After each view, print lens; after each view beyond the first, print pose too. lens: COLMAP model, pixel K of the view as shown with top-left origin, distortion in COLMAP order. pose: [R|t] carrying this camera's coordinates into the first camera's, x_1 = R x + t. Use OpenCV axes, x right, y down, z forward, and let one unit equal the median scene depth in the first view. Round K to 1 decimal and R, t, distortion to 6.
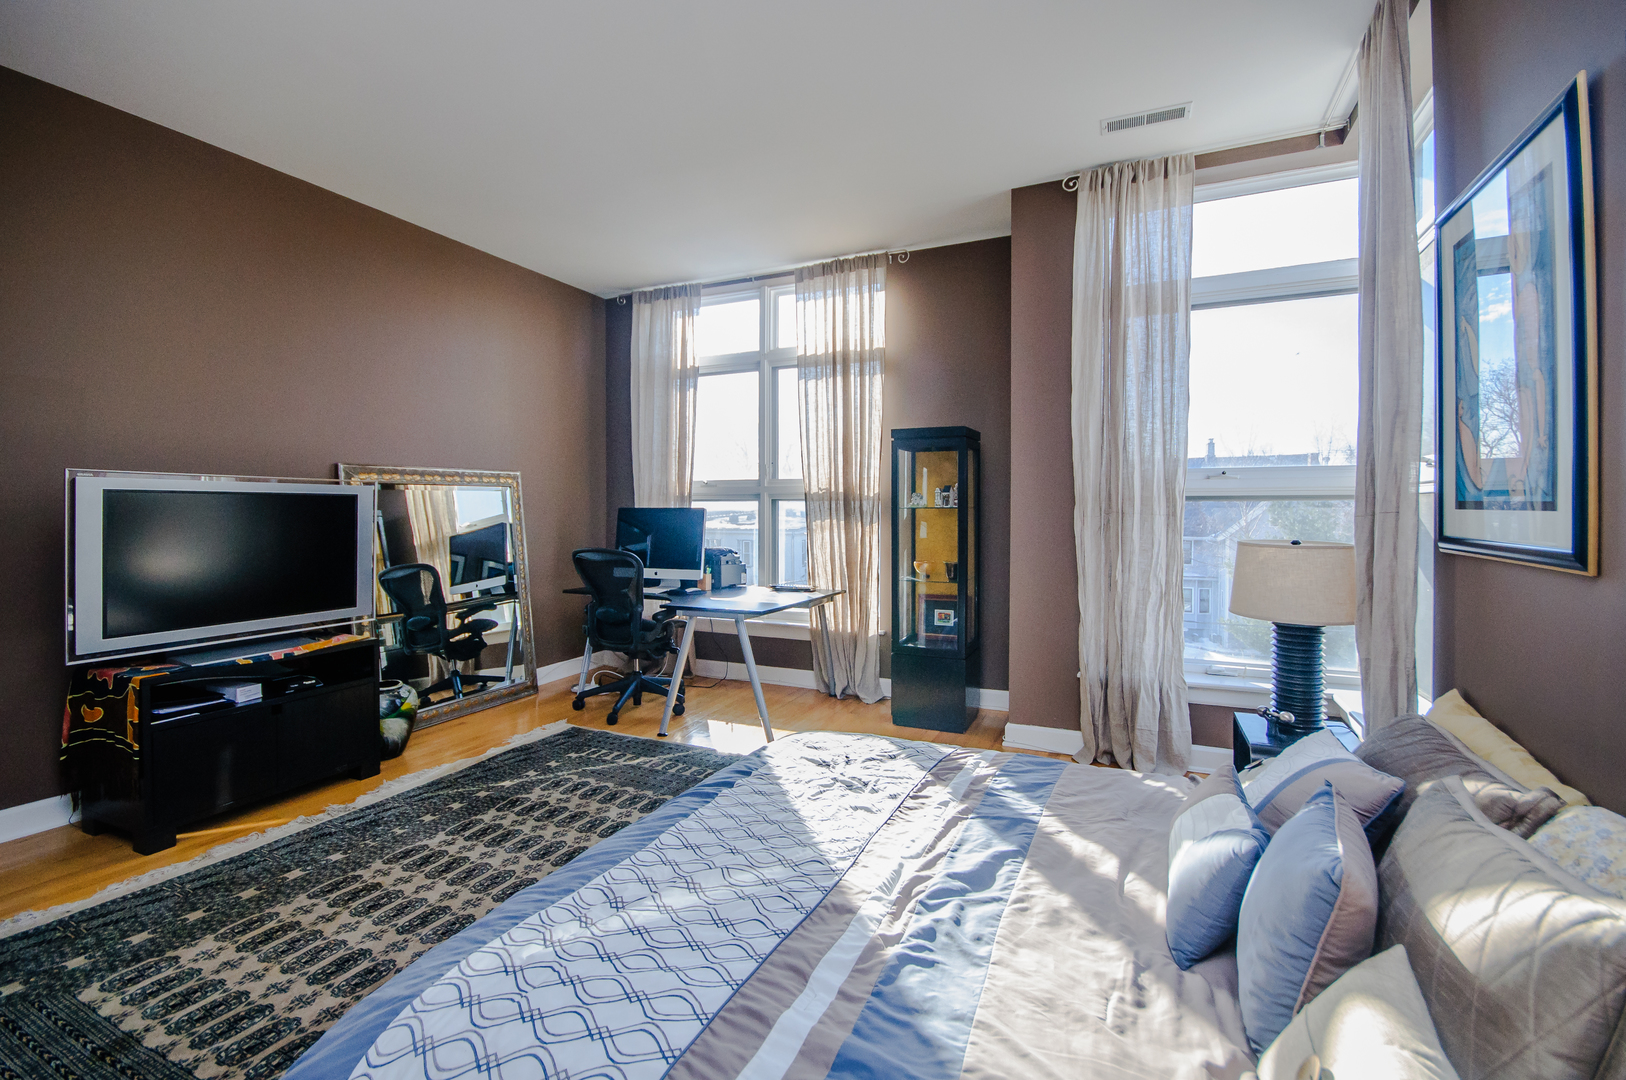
lens RADIAL K [[730.1, 0, 794.5], [0, 730.1, 510.1], [0, 0, 1]] dist [0.007060, -0.010398]
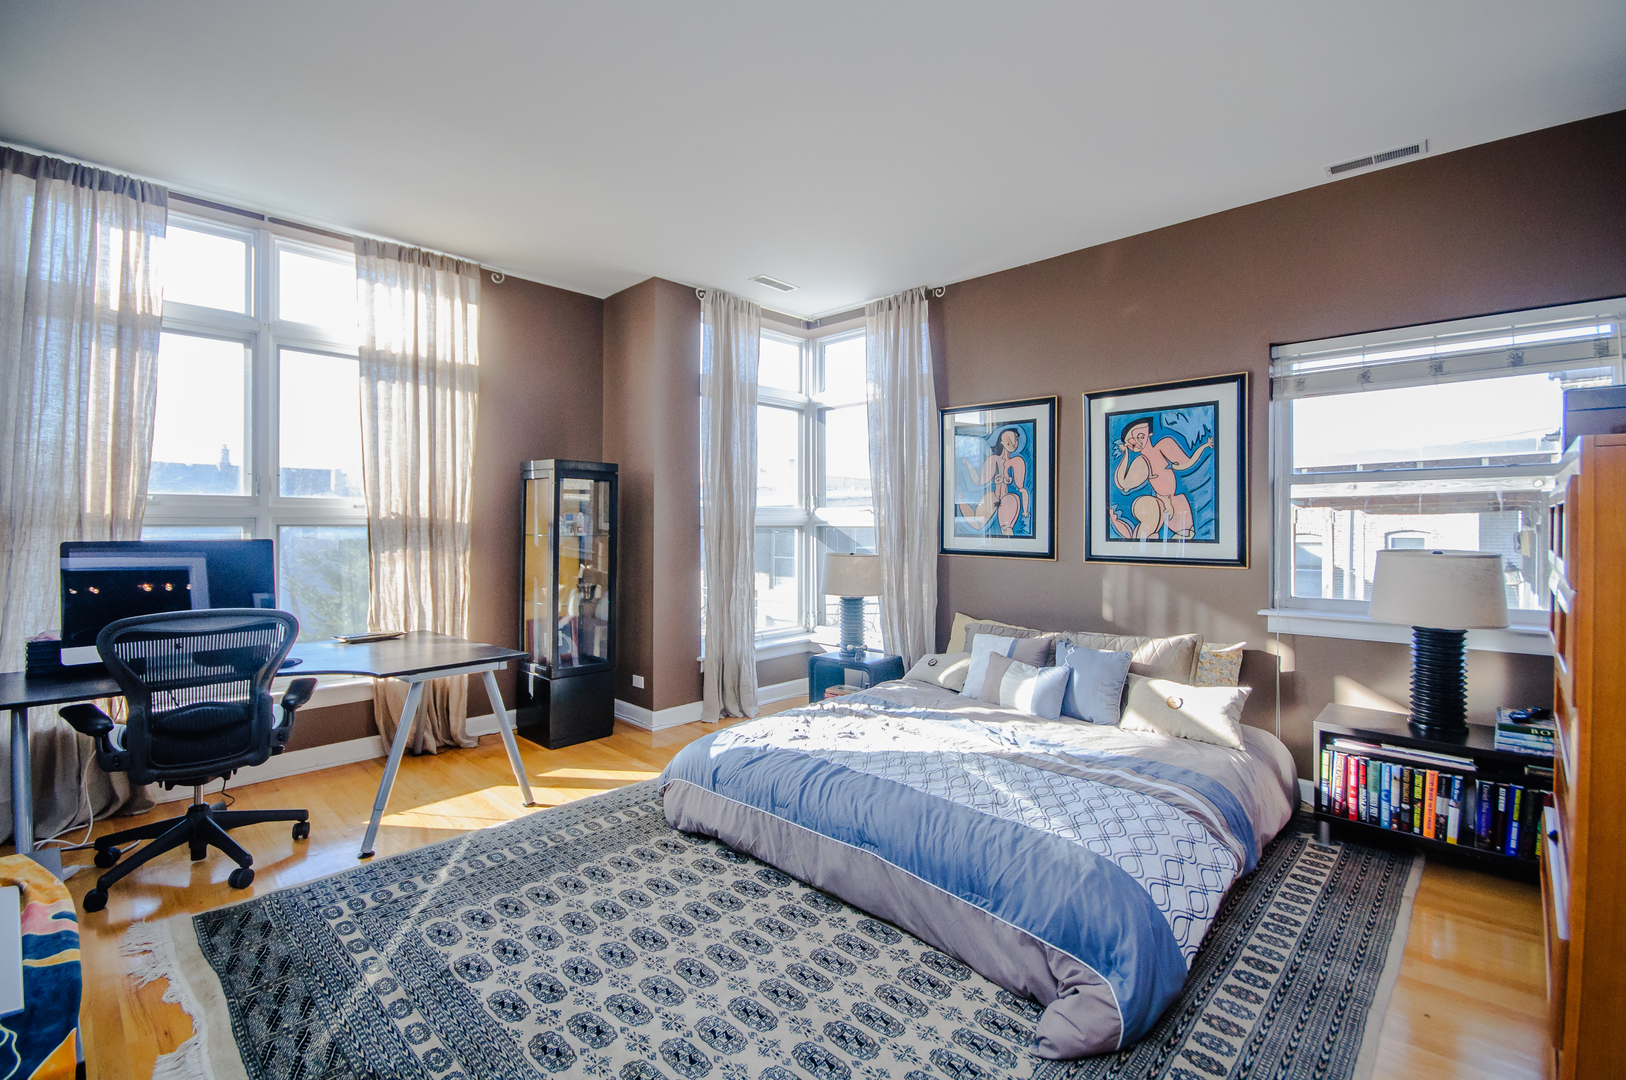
lens RADIAL K [[730.1, 0, 794.5], [0, 730.1, 510.1], [0, 0, 1]] dist [0.007060, -0.010398]
pose [[0.312128, 0.016436, 0.949898, -0.807788], [-0.001212, 0.999856, -0.016902, -0.025245], [-0.950039, 0.004124, 0.312103, 0.399933]]
